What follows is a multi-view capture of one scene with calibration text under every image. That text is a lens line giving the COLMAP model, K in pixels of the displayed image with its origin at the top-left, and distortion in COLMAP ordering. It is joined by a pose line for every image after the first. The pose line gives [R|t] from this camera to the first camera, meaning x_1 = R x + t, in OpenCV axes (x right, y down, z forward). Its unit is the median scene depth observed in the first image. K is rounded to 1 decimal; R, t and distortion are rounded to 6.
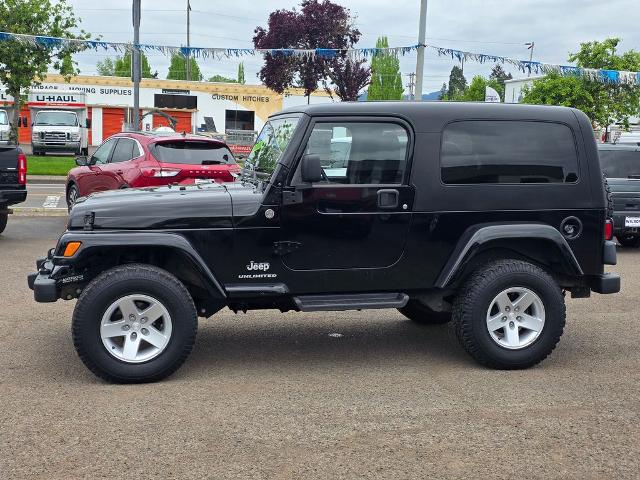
lens RADIAL K [[842.3, 0, 316.6], [0, 842.3, 222.6], [0, 0, 1]] dist [0.190241, -0.557446]
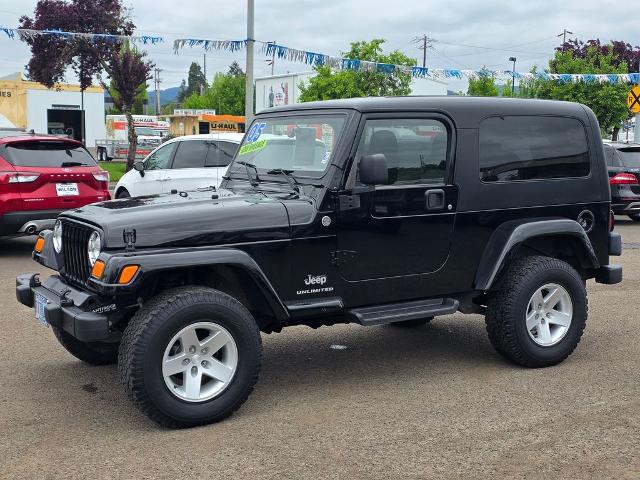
lens RADIAL K [[842.3, 0, 316.6], [0, 842.3, 222.6], [0, 0, 1]] dist [0.190241, -0.557446]
pose [[0.953331, -0.045249, 0.298516, -0.314607], [0.043985, 0.998972, 0.010955, -0.017929], [-0.298705, 0.002686, 0.954342, 0.131730]]
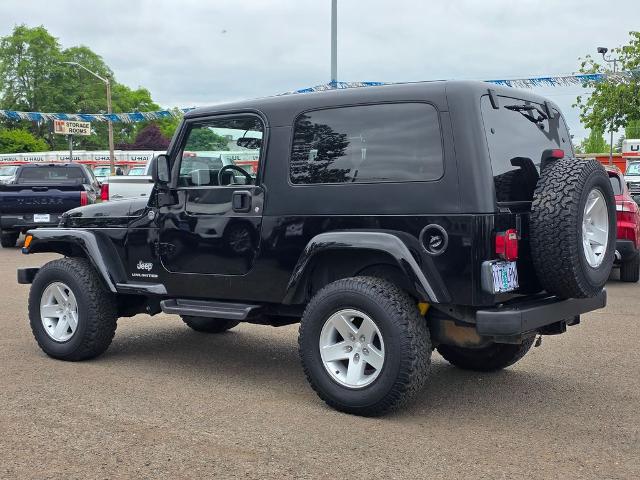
lens RADIAL K [[846.6, 0, 320.0], [0, 846.6, 240.0], [0, 0, 1]] dist [0.206657, -0.550162]
pose [[0.657889, 0.020158, -0.752845, 0.811950], [-0.060447, 0.997830, -0.026105, 0.032437], [0.750685, 0.062682, 0.657680, 0.441700]]
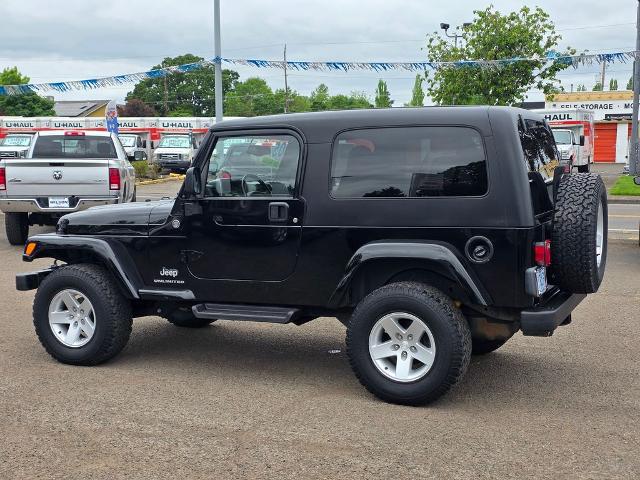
lens RADIAL K [[846.6, 0, 320.0], [0, 846.6, 240.0], [0, 0, 1]] dist [0.206657, -0.550162]
pose [[0.798235, 0.033272, -0.601427, 0.697258], [-0.034833, 0.999352, 0.009054, -0.005896], [0.601338, 0.013723, 0.798877, 0.229070]]
